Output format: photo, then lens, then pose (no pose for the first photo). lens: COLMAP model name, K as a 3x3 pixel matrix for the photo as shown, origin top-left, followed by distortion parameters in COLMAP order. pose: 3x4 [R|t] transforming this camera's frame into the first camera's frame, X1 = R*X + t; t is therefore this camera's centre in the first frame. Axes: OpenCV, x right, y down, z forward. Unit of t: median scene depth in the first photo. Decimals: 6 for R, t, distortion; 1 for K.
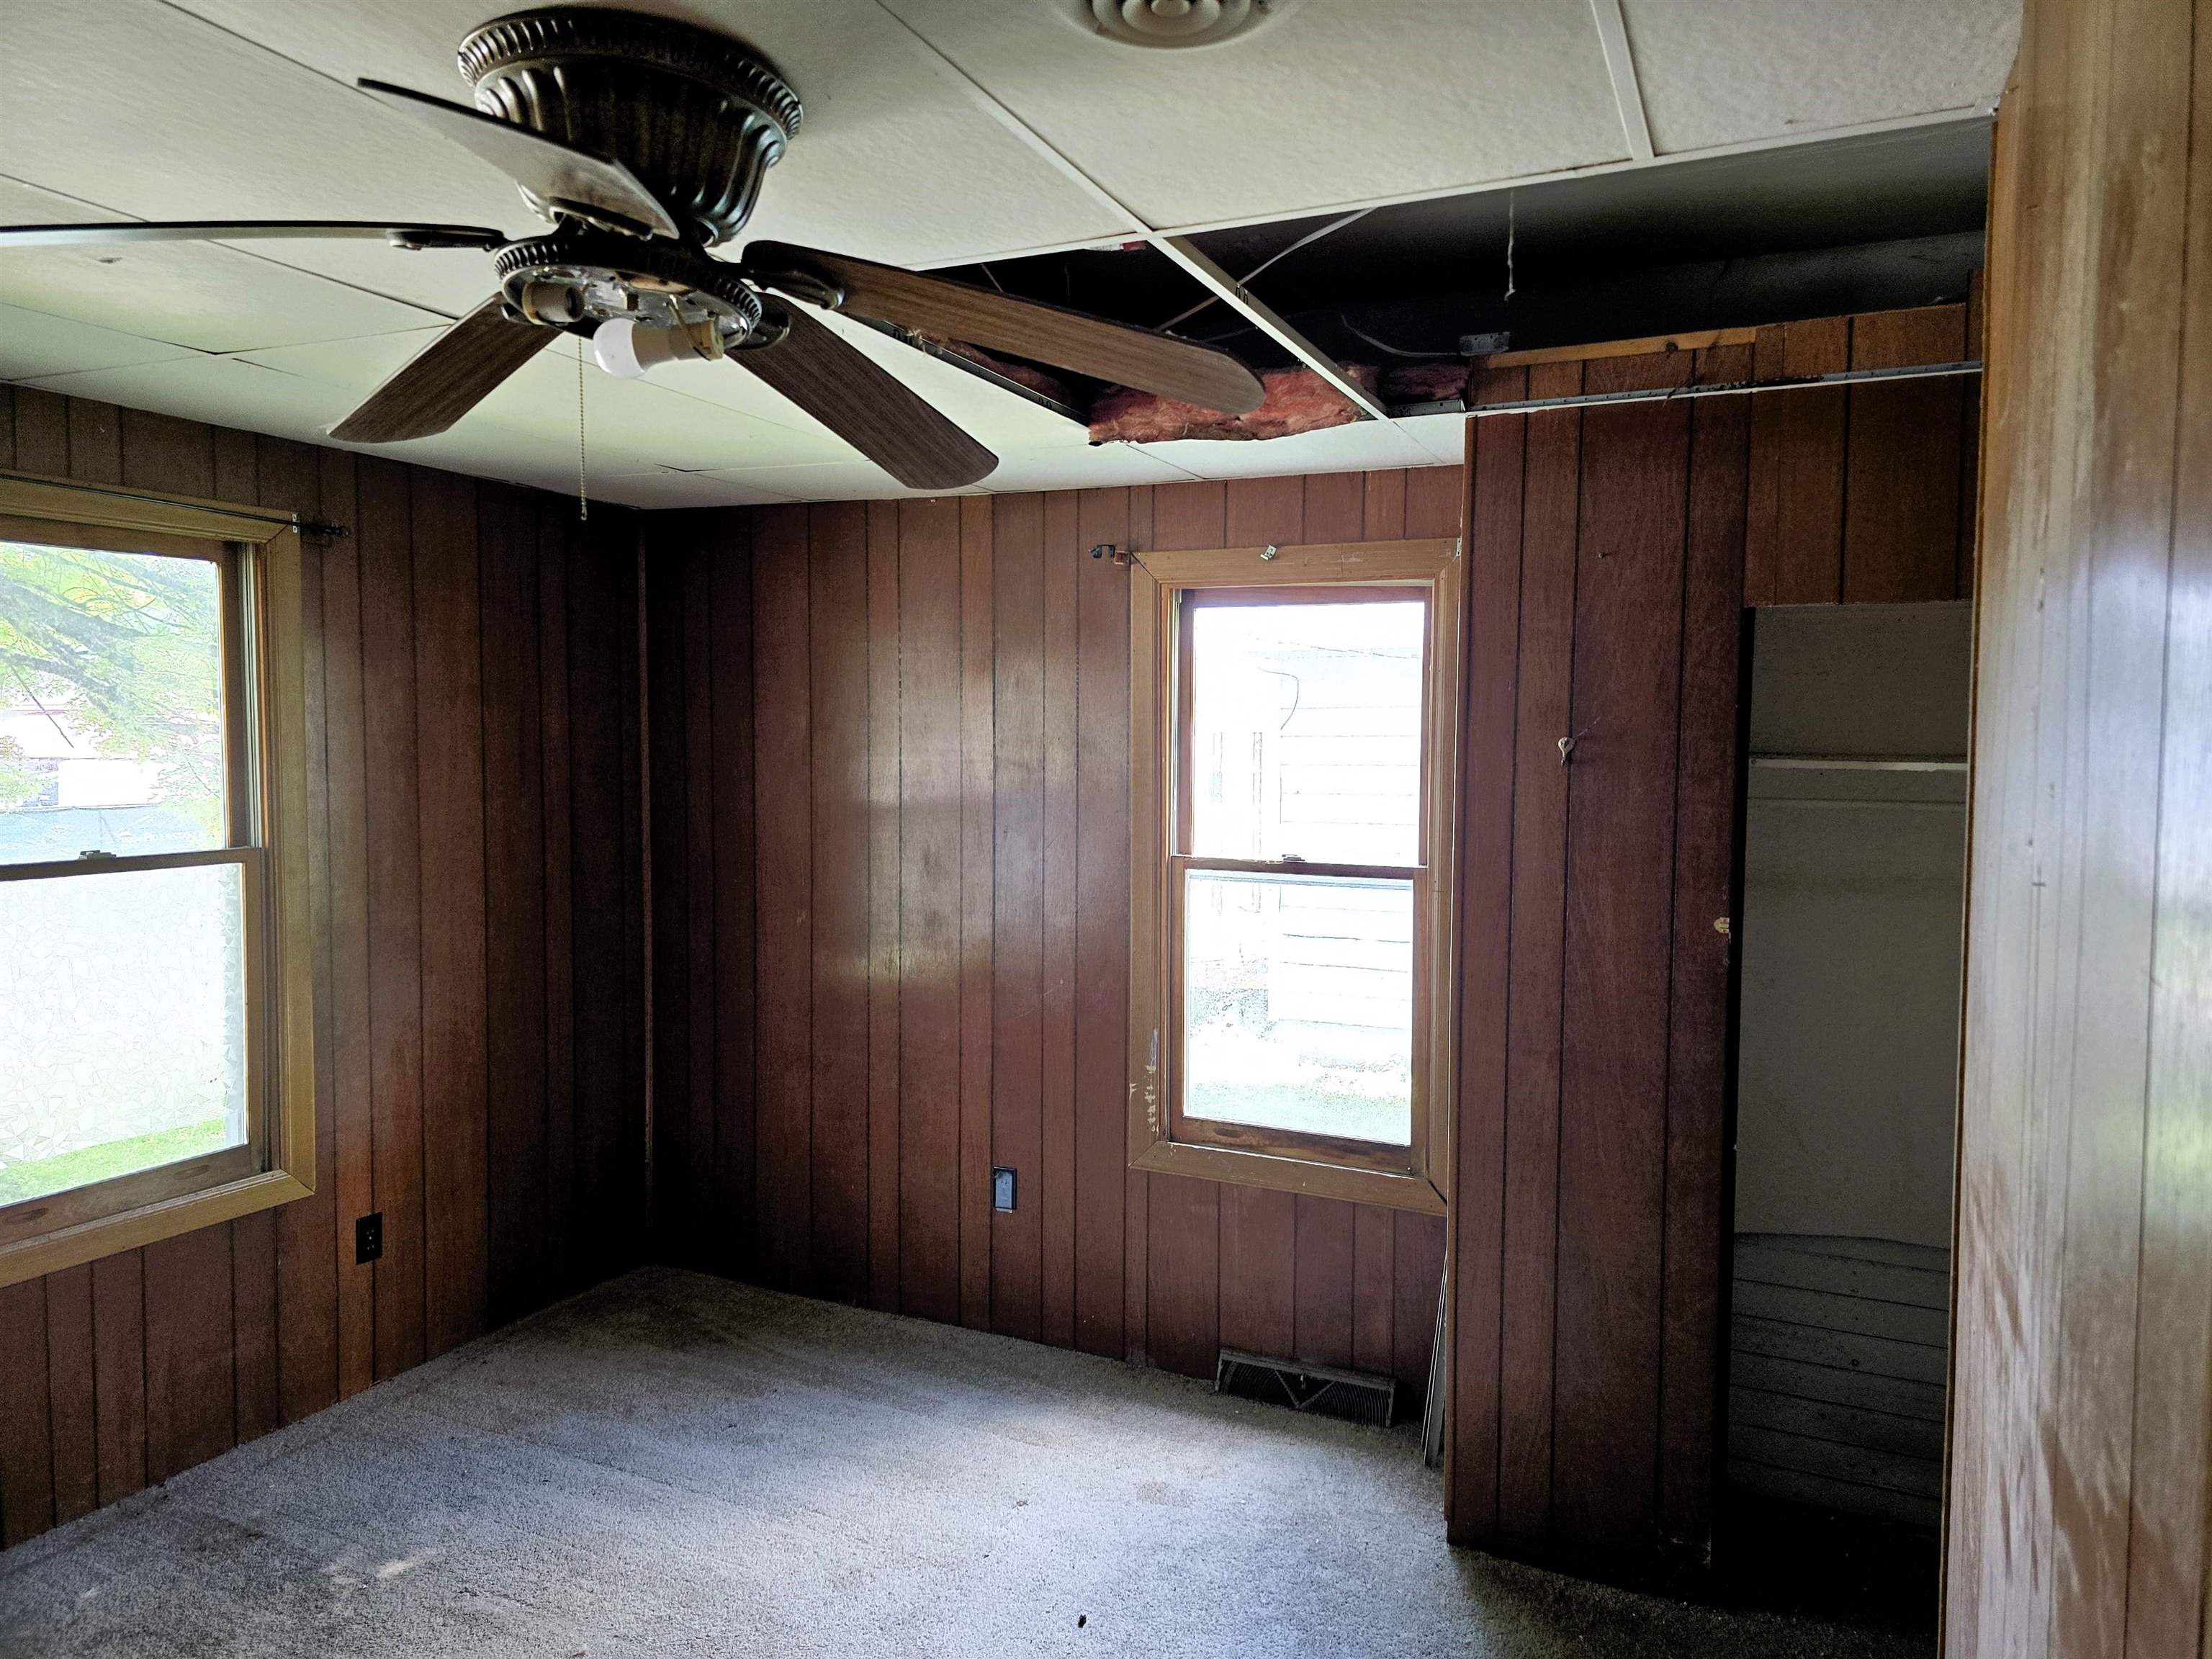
lens RADIAL K [[1482.6, 0, 1140.0], [0, 1482.6, 815.4], [0, 0, 1]] dist [0.065436, -0.061782]
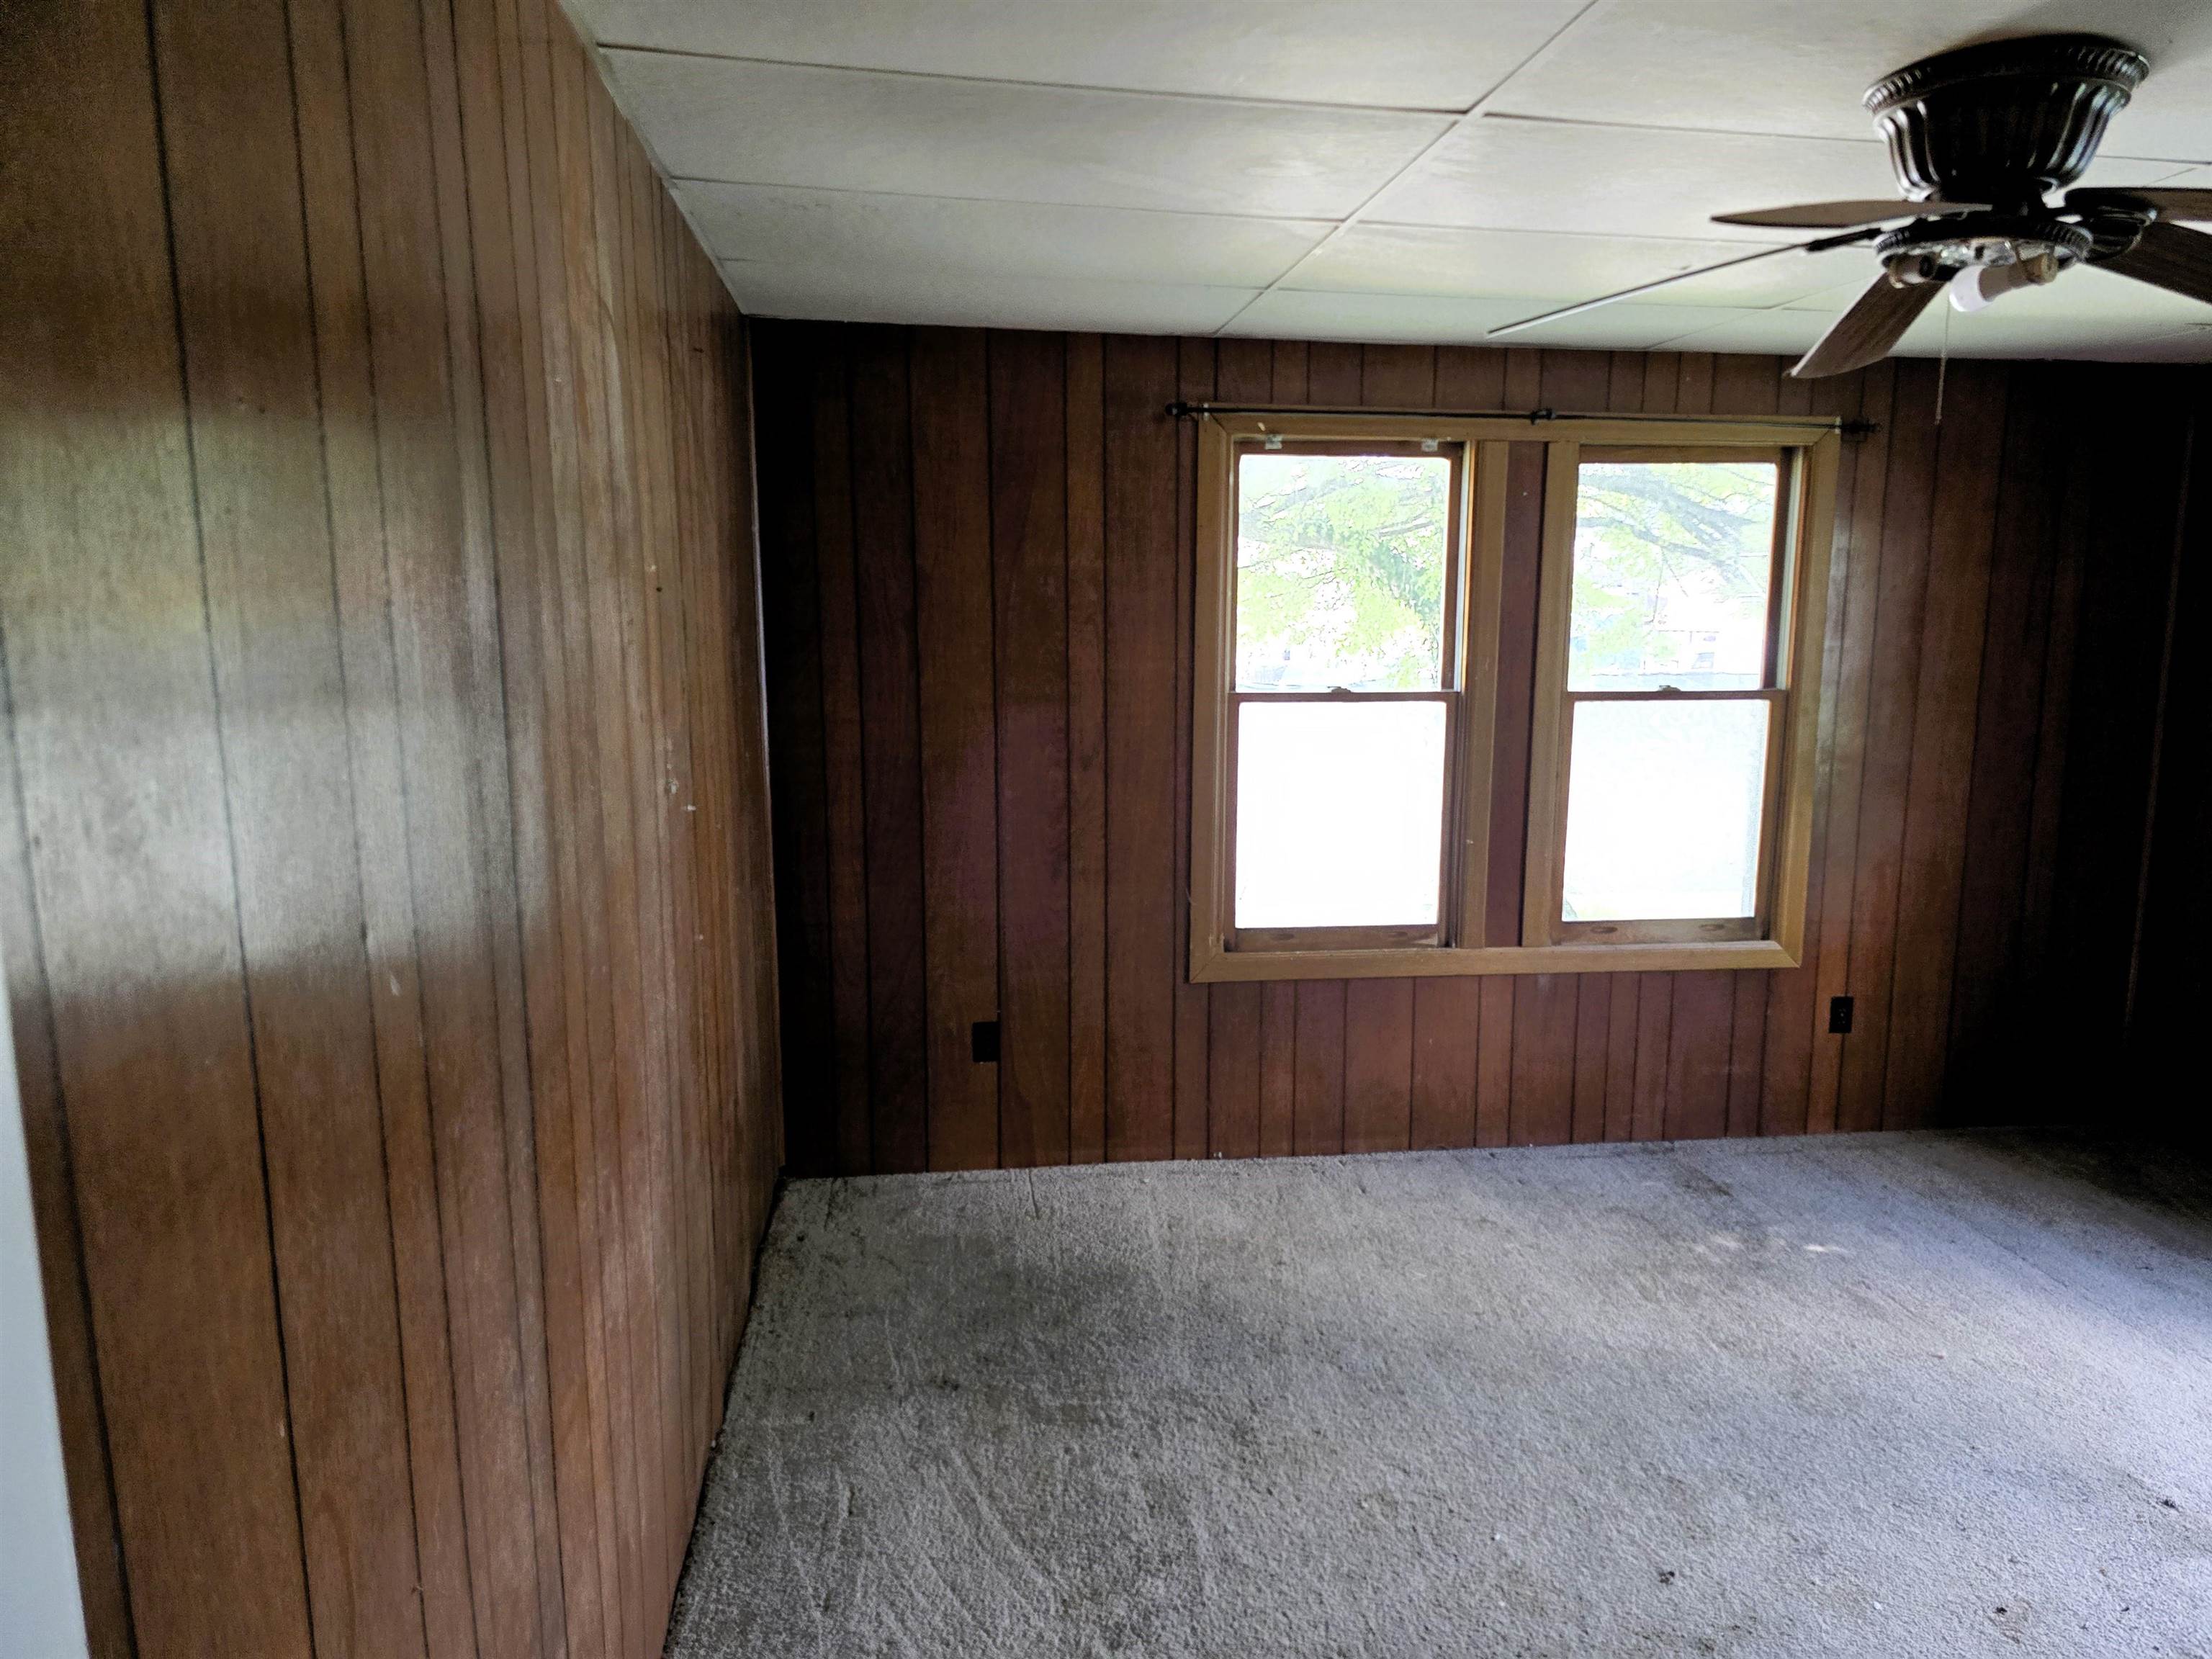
lens RADIAL K [[1482.6, 0, 1140.0], [0, 1482.6, 815.4], [0, 0, 1]] dist [0.065436, -0.061782]
pose [[0.546578, 0.114541, -0.829538, 0.182108], [-0.046886, 0.993233, 0.106251, 0.018008], [0.836095, -0.019181, 0.548250, -0.153501]]
